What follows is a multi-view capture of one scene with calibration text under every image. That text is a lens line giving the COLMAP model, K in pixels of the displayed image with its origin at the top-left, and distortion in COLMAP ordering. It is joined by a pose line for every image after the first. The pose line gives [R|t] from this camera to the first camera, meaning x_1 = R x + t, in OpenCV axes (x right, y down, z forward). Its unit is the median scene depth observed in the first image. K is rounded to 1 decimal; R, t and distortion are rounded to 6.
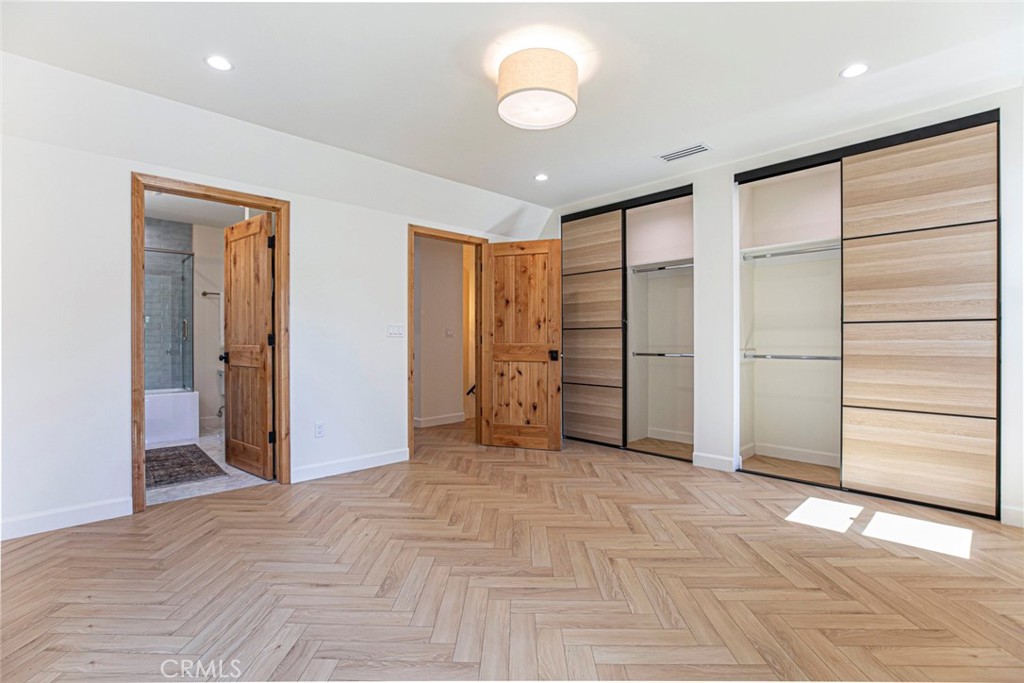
lens RADIAL K [[458.6, 0, 504.0], [0, 458.6, 342.7], [0, 0, 1]] dist [0.003872, 0.000523]
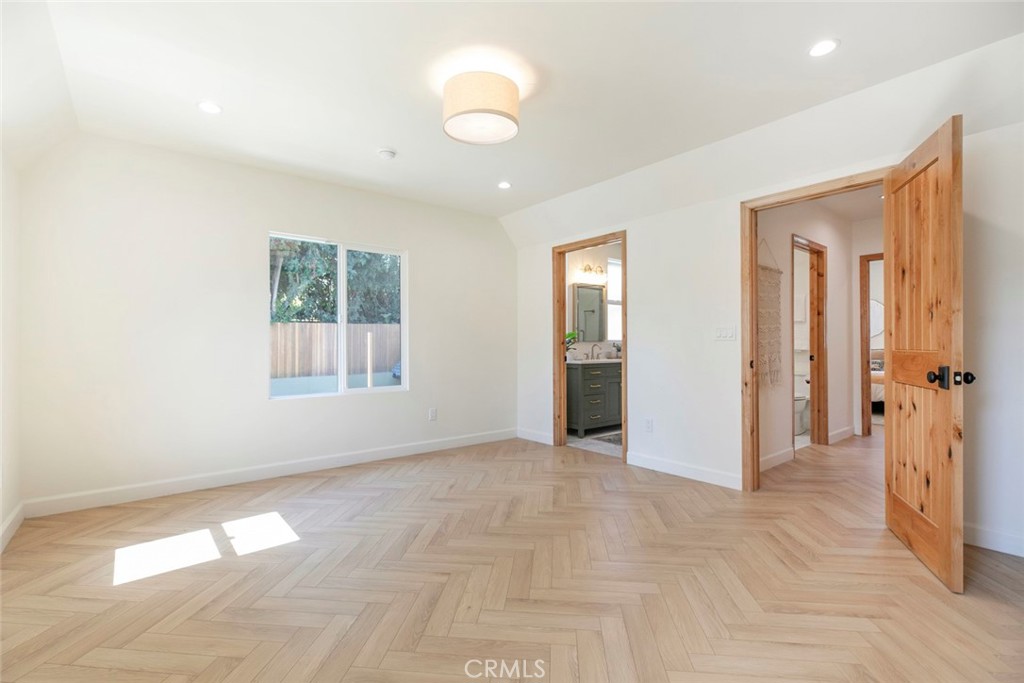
lens RADIAL K [[458.6, 0, 514.2], [0, 458.6, 343.4], [0, 0, 1]] dist [0.003872, 0.000523]
pose [[-0.056931, -0.003547, -0.998372, 0.765064], [-0.003374, 0.999989, -0.003360, -0.003494], [0.998372, 0.003177, -0.056942, 0.772659]]
